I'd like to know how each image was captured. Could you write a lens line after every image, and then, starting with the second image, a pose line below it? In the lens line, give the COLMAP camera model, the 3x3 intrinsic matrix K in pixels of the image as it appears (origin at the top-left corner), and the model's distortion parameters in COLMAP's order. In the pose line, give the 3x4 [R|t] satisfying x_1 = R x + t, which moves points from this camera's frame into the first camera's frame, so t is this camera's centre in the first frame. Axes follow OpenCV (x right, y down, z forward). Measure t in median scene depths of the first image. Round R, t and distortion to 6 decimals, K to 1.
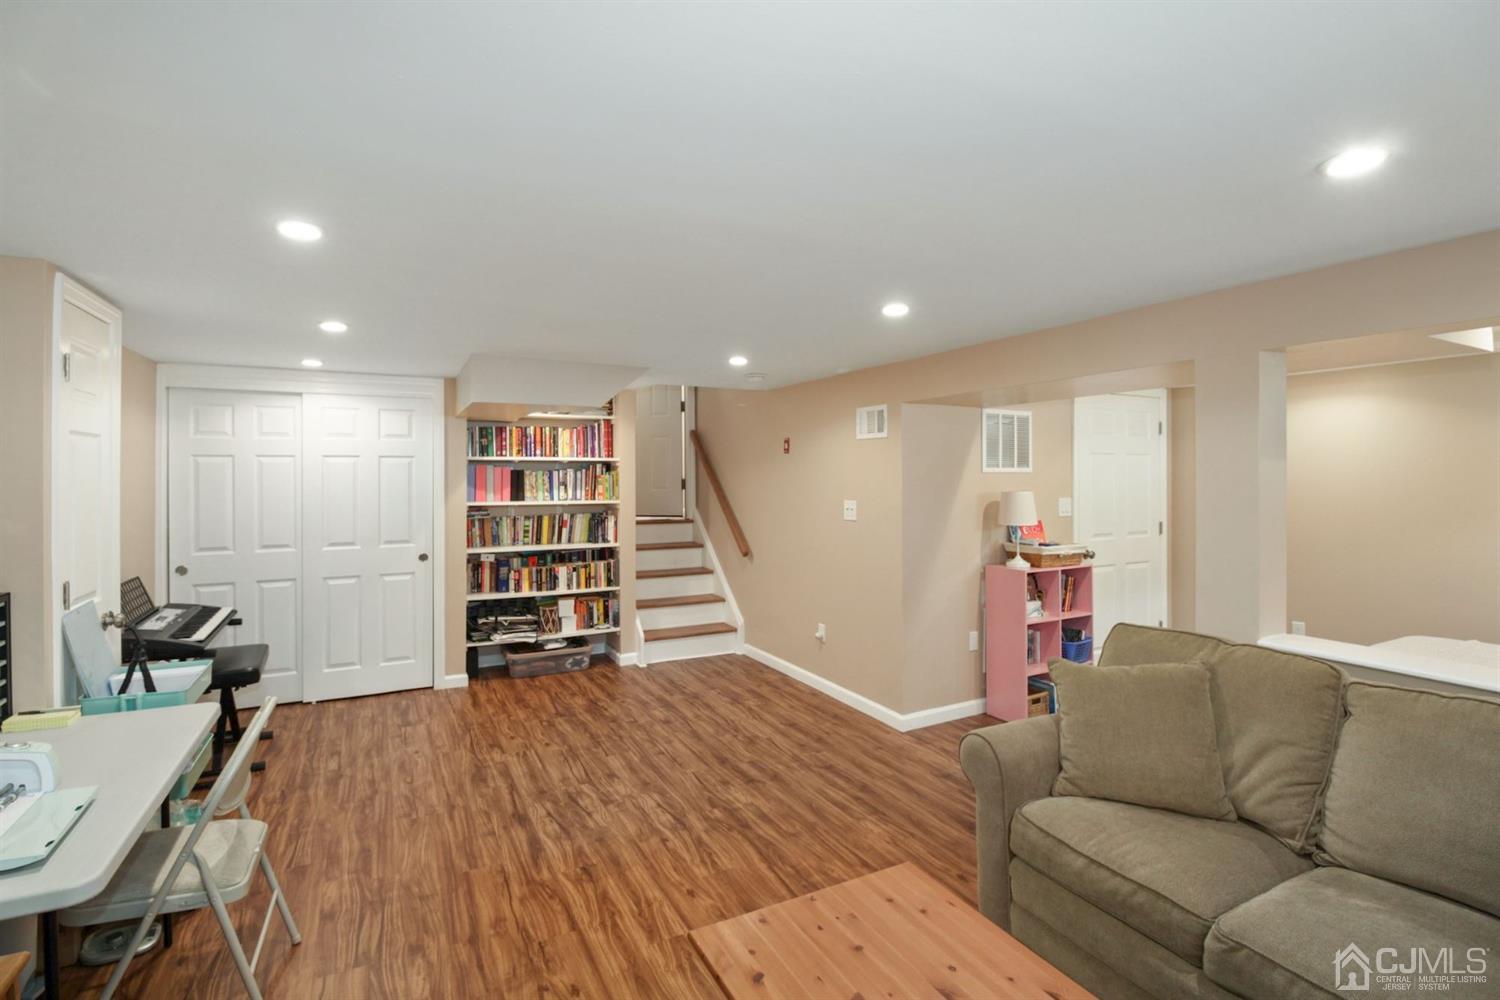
lens RADIAL K [[707.7, 0, 748.7], [0, 707.7, 490.2], [0, 0, 1]] dist [0.005064, -0.005356]
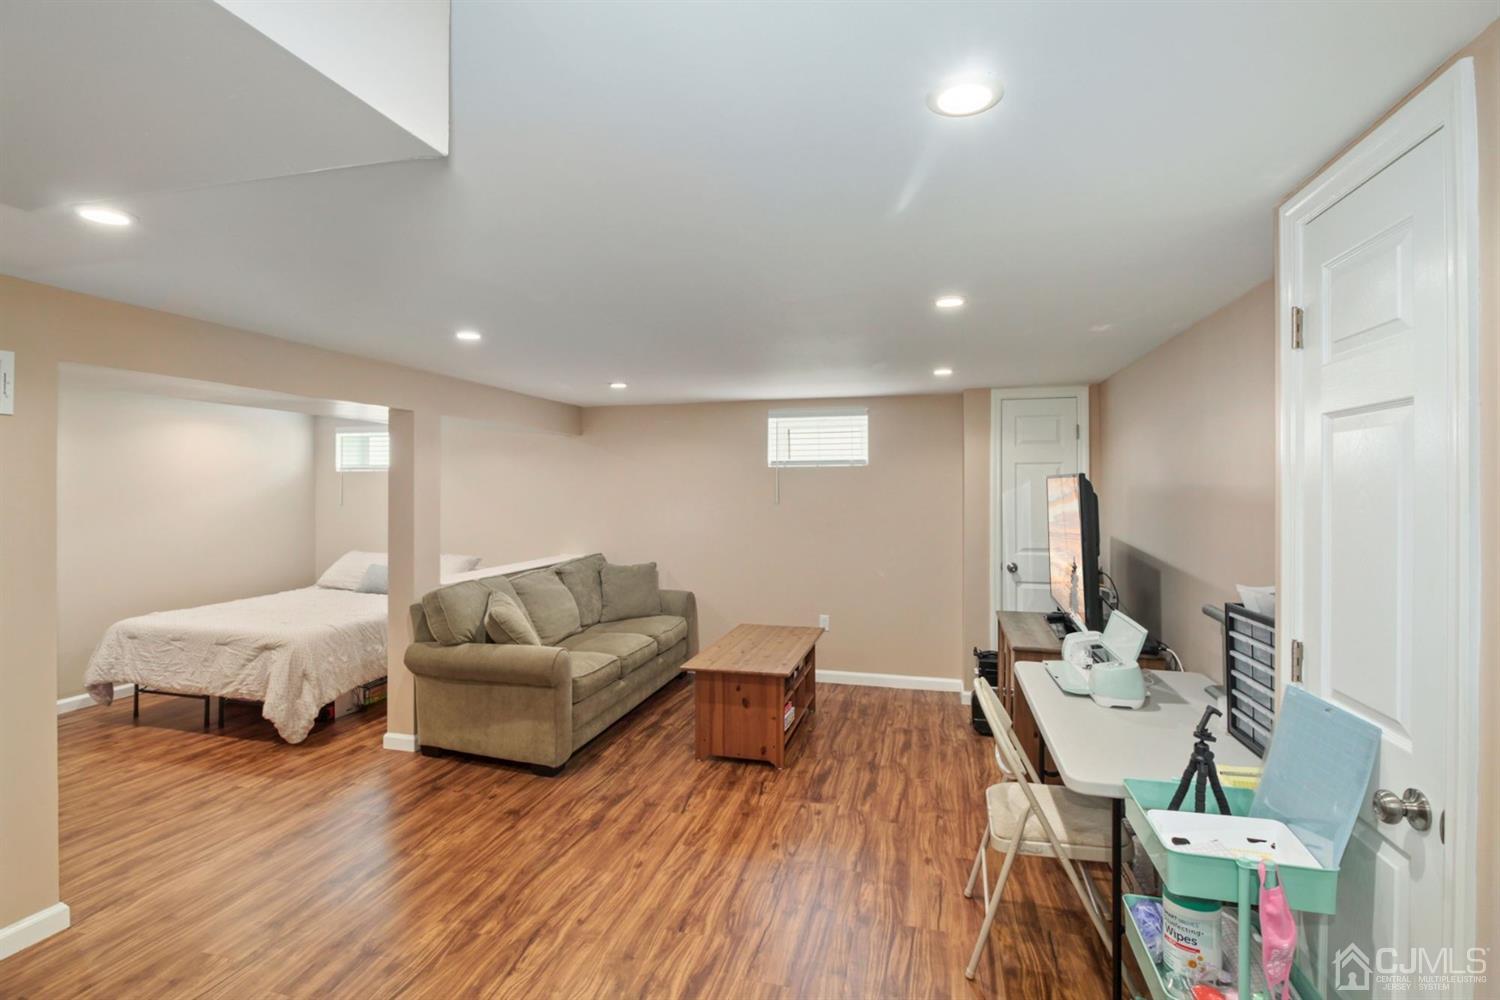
lens RADIAL K [[707.7, 0, 747.8], [0, 707.7, 492.2], [0, 0, 1]] dist [0.005064, -0.005356]
pose [[-0.741733, -0.000629, 0.670695, -0.887348], [0.018061, 0.999618, 0.020912, -0.028008], [-0.670453, 0.027625, -0.741438, 1.585276]]
